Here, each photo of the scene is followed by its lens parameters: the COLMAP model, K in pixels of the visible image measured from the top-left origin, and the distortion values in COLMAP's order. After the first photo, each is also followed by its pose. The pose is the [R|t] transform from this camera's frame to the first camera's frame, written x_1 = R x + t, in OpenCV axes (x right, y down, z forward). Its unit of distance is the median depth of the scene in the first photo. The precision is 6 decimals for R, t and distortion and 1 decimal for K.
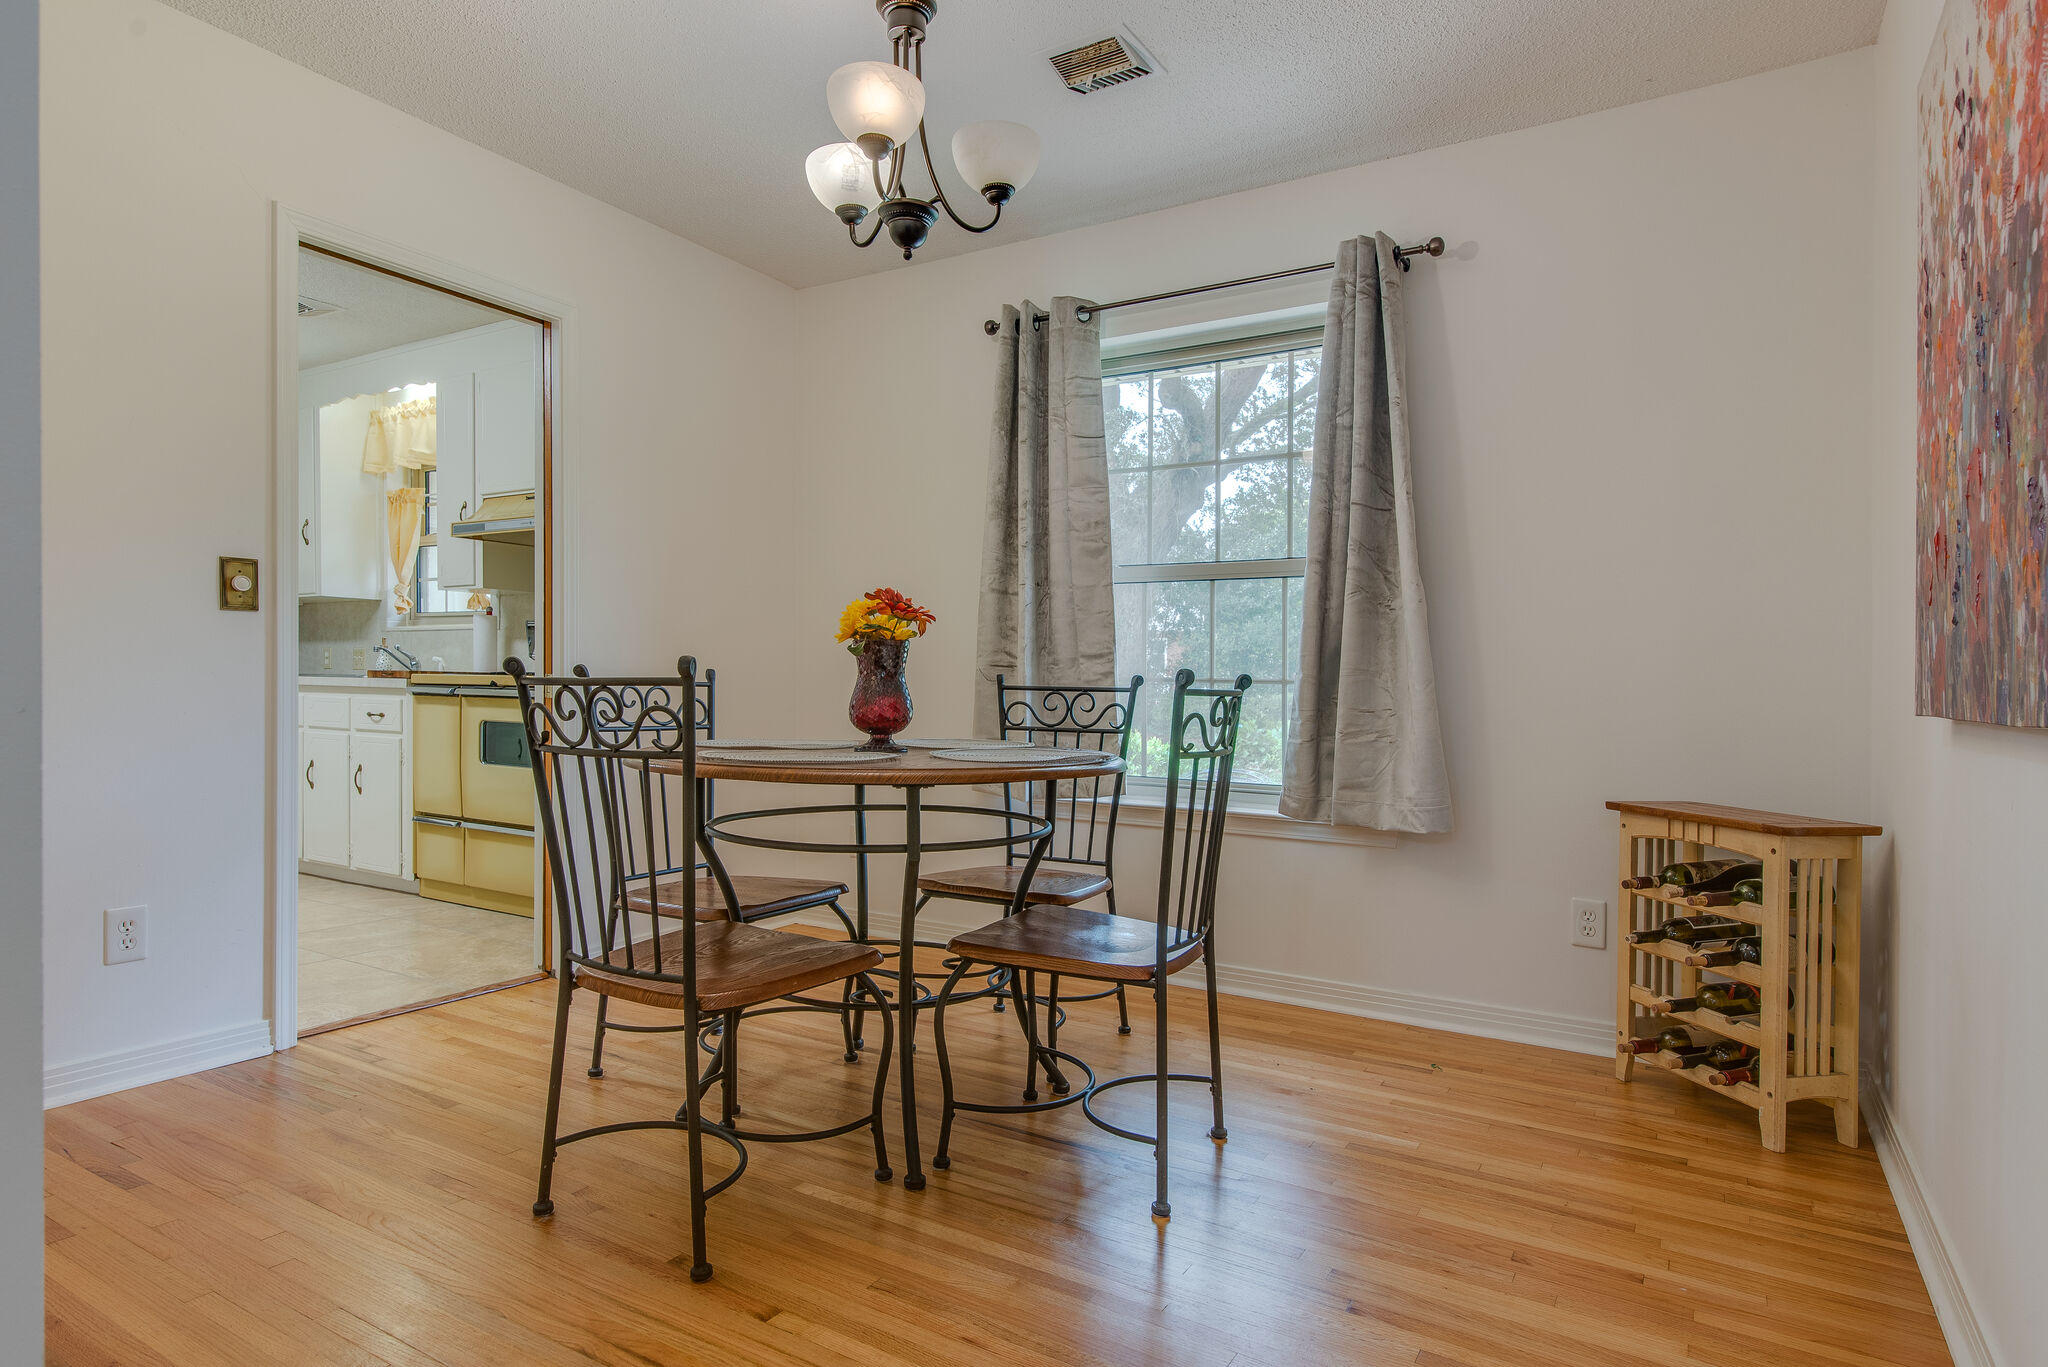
lens RADIAL K [[1127.8, 0, 1024.0], [0, 1127.8, 683.5], [0, 0, 1]] dist [0.001588, 0.000010]
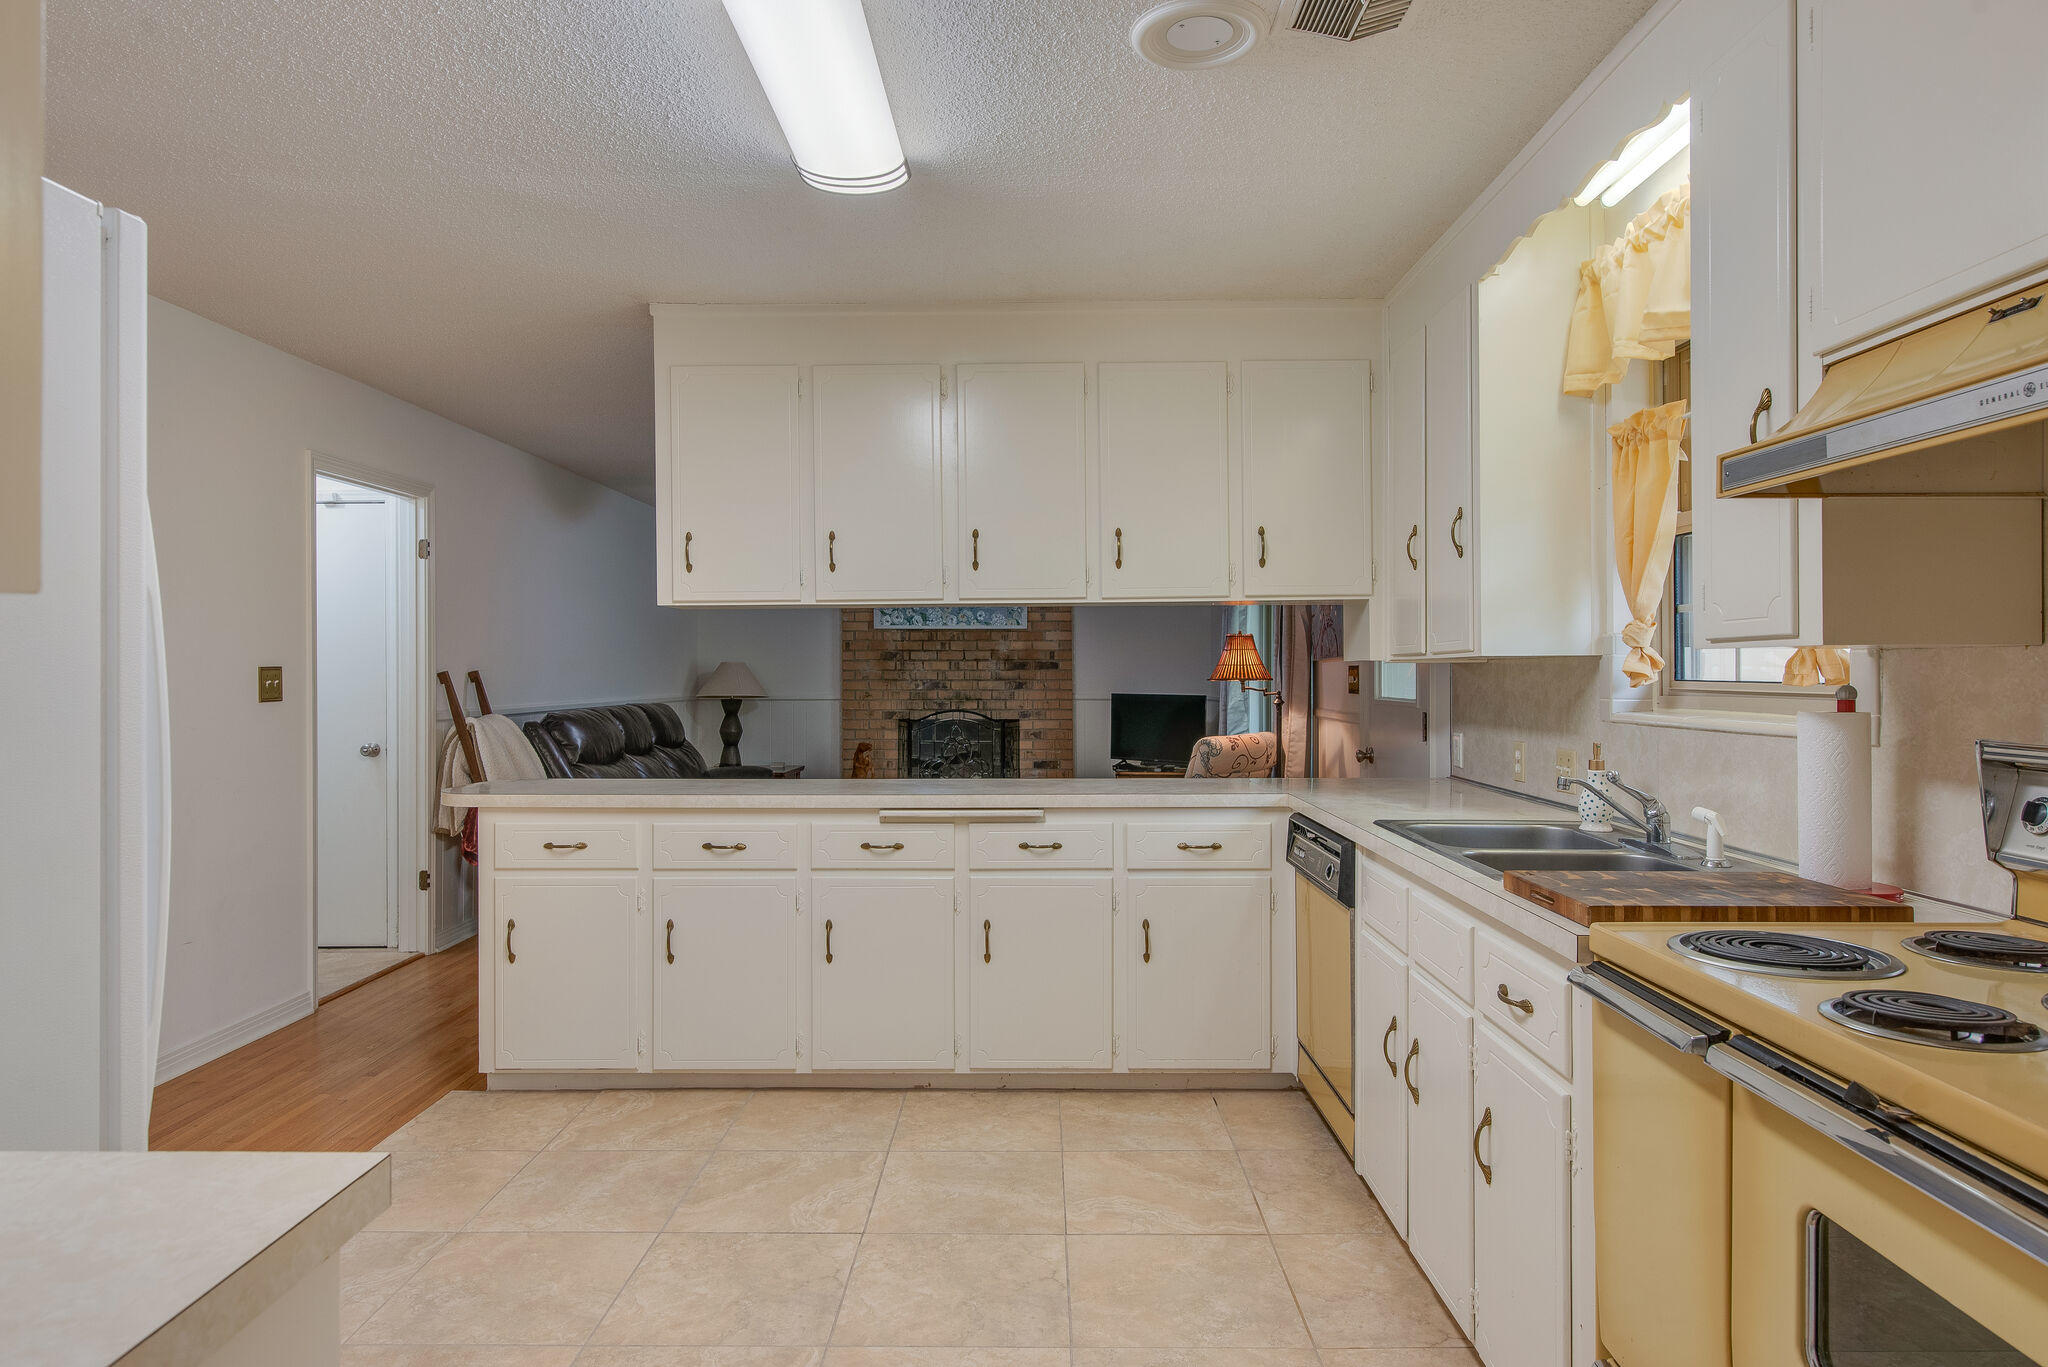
lens RADIAL K [[1220.0, 0, 1024.0], [0, 1220.0, 683.5], [0, 0, 1]] dist [0.000401, -0.000010]
pose [[0.508695, -0.002557, -0.860943, -0.258221], [-0.001470, 0.999992, -0.003839, -0.062754], [0.860946, 0.003218, 0.508687, 0.546460]]
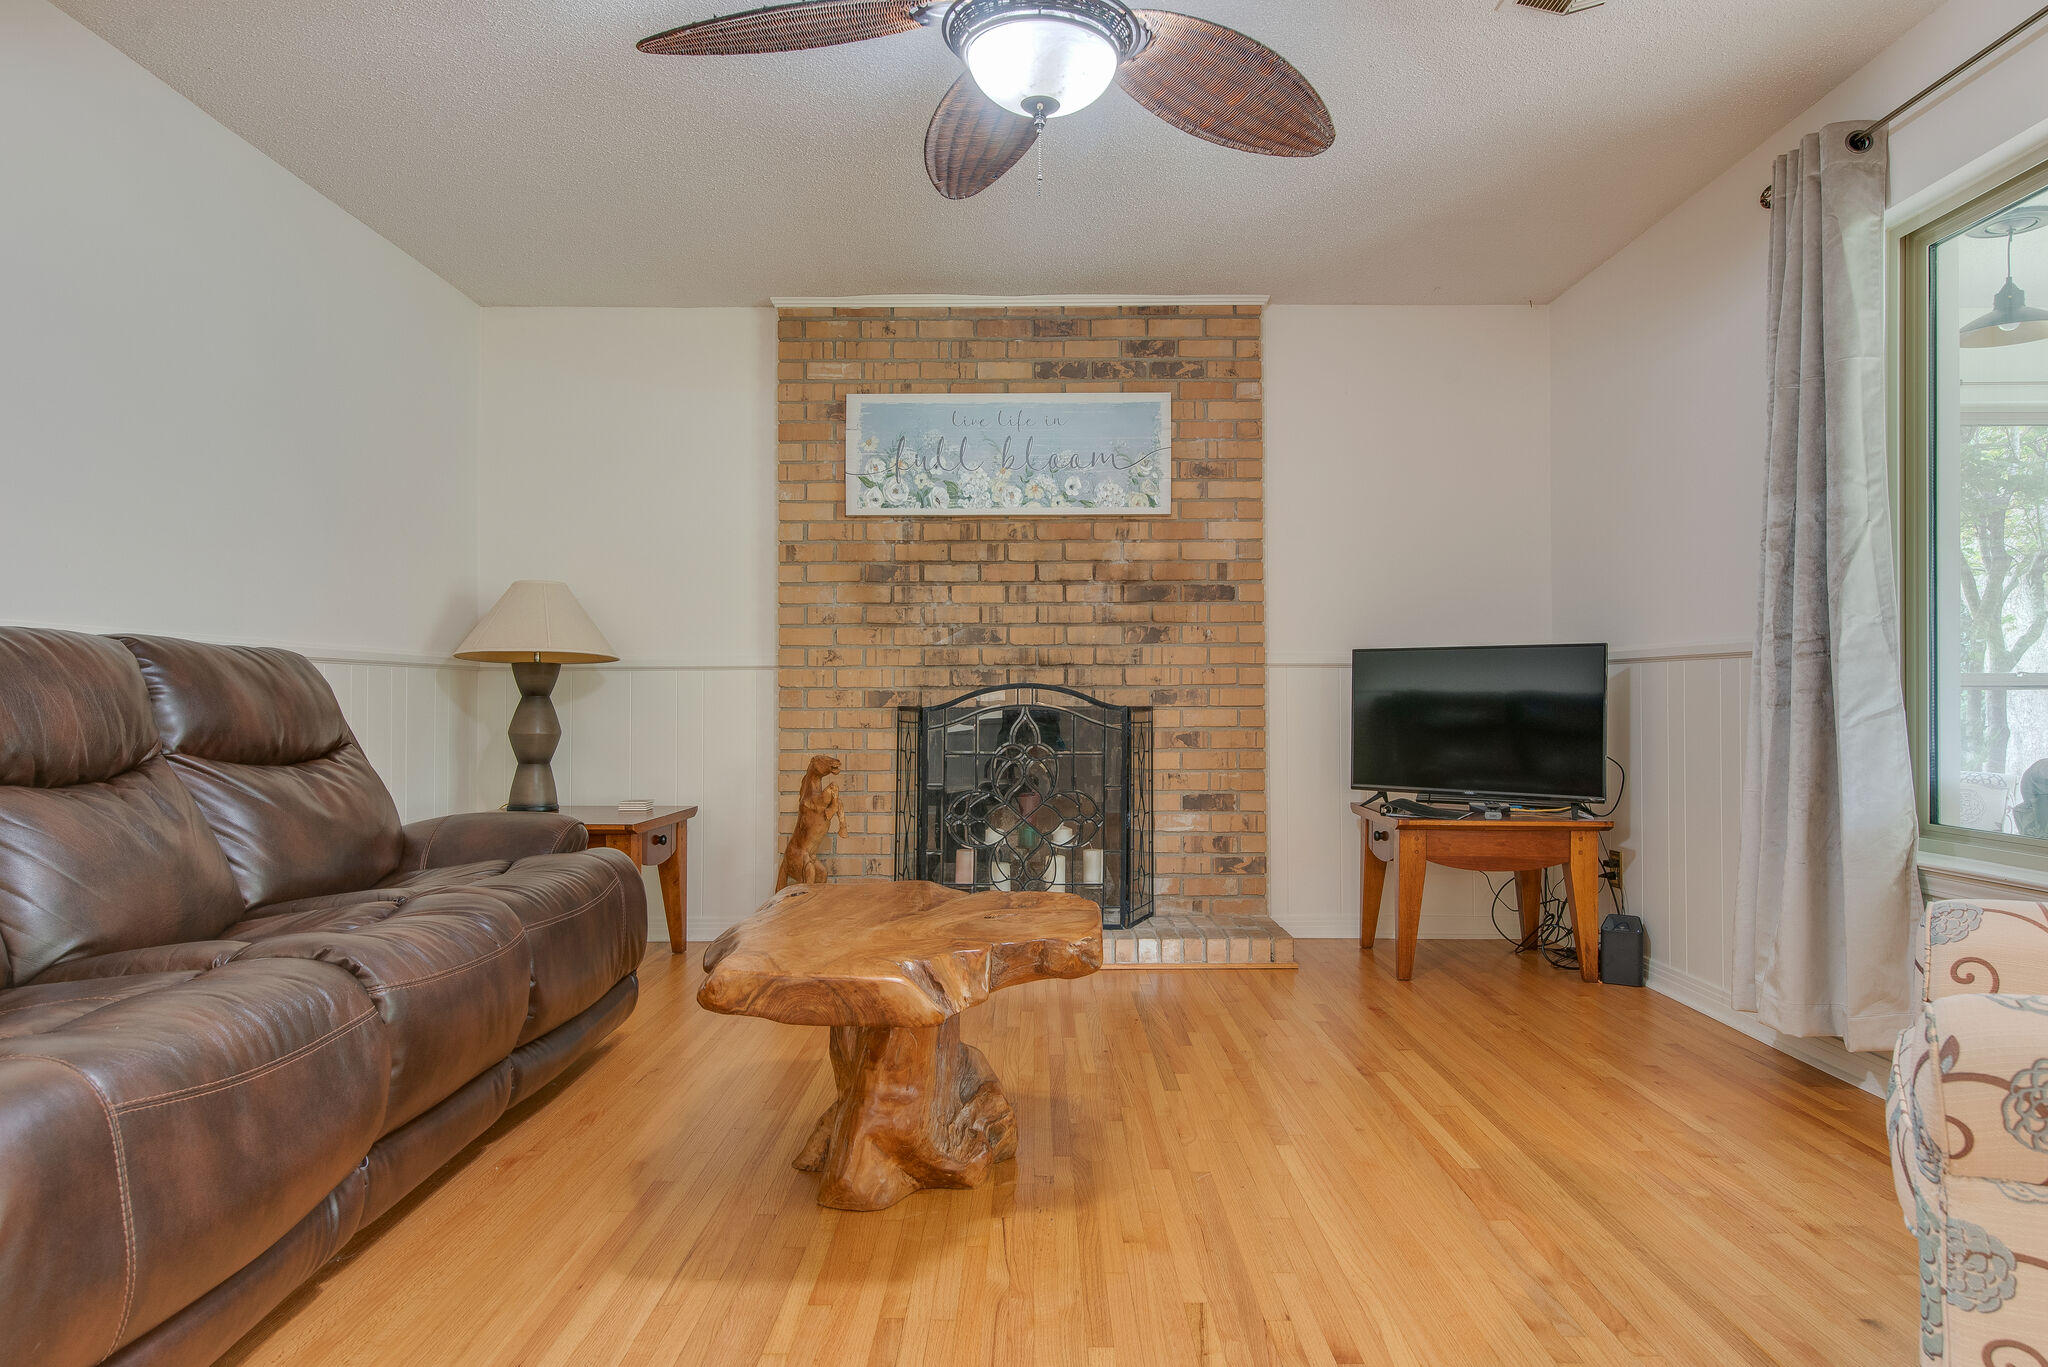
lens RADIAL K [[1258.3, 0, 1024.0], [0, 1258.3, 683.5], [0, 0, 1]] dist [0.001687, -0.000505]
pose [[0.518217, -0.021904, -0.854969, -1.053559], [0.001215, 0.999690, -0.024875, -0.014331], [0.855248, 0.011852, 0.518083, 0.899870]]
